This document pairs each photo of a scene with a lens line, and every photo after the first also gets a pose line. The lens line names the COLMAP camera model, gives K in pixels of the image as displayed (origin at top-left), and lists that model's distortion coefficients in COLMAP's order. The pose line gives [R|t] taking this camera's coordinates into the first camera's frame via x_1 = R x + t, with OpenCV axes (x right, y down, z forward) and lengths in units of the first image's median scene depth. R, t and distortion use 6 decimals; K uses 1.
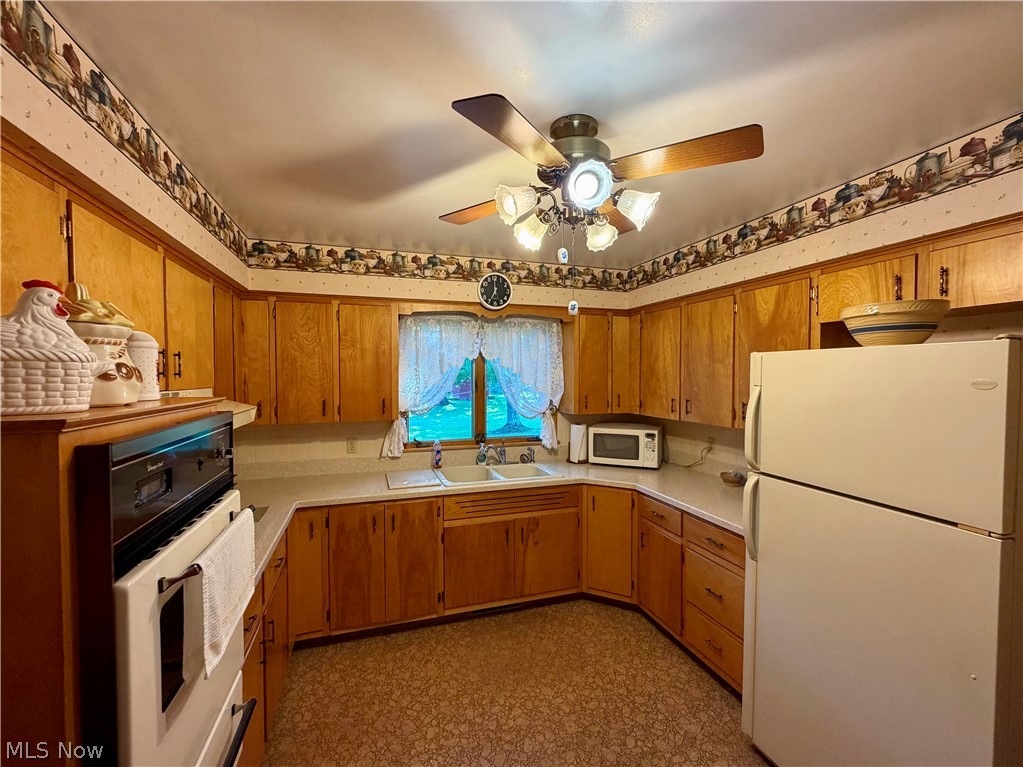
lens RADIAL K [[423.8, 0, 509.4], [0, 423.8, 386.3], [0, 0, 1]] dist [0.001749, 0.000035]
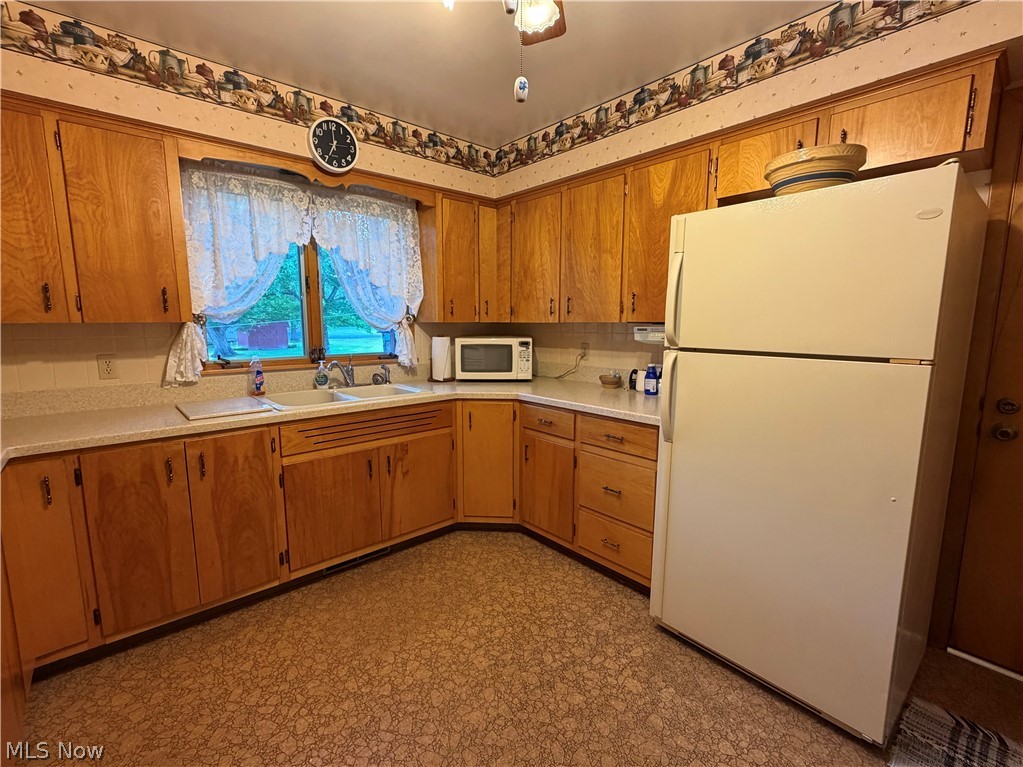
lens RADIAL K [[454.3, 0, 505.7], [0, 454.3, 382.0], [0, 0, 1]] dist [0.003043, -0.000282]
pose [[0.921975, -0.052297, 0.383702, -0.095393], [0.009582, 0.993617, 0.112402, 0.107337], [-0.387131, -0.099955, 0.916591, 0.151911]]
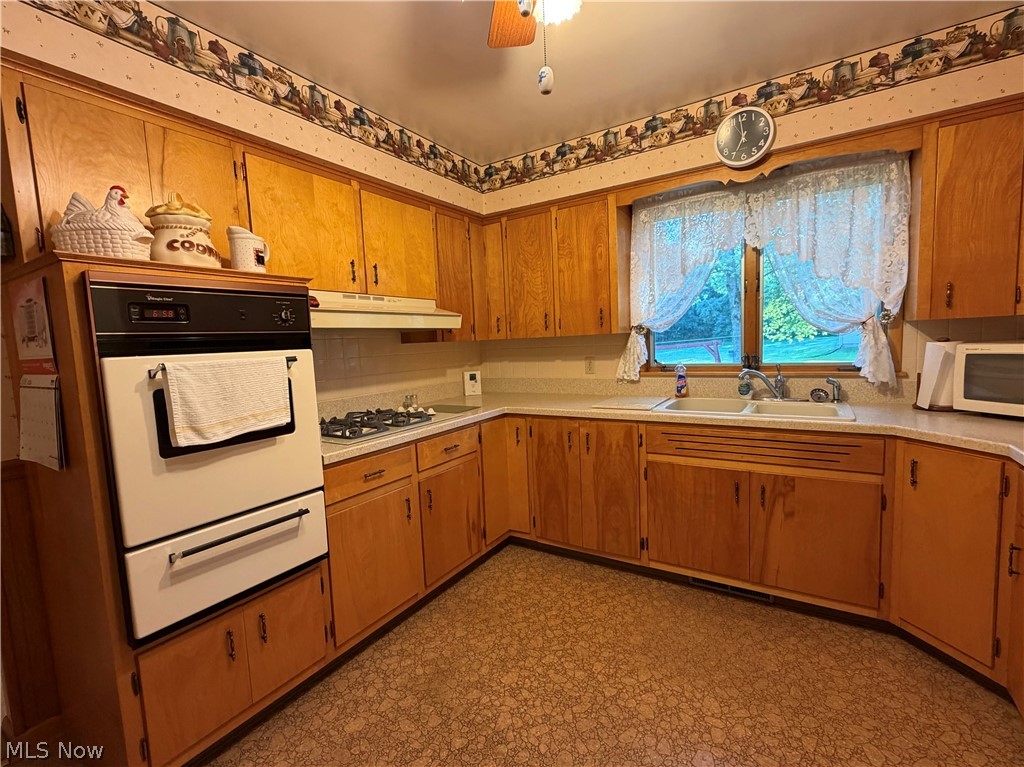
lens RADIAL K [[459.0, 0, 516.2], [0, 459.0, 384.8], [0, 0, 1]] dist [-0.001522, -0.000129]
pose [[0.641684, 0.044995, -0.765648, 0.356671], [0.024758, 0.996542, 0.079314, 0.115279], [0.766570, -0.069851, 0.638351, 0.267144]]
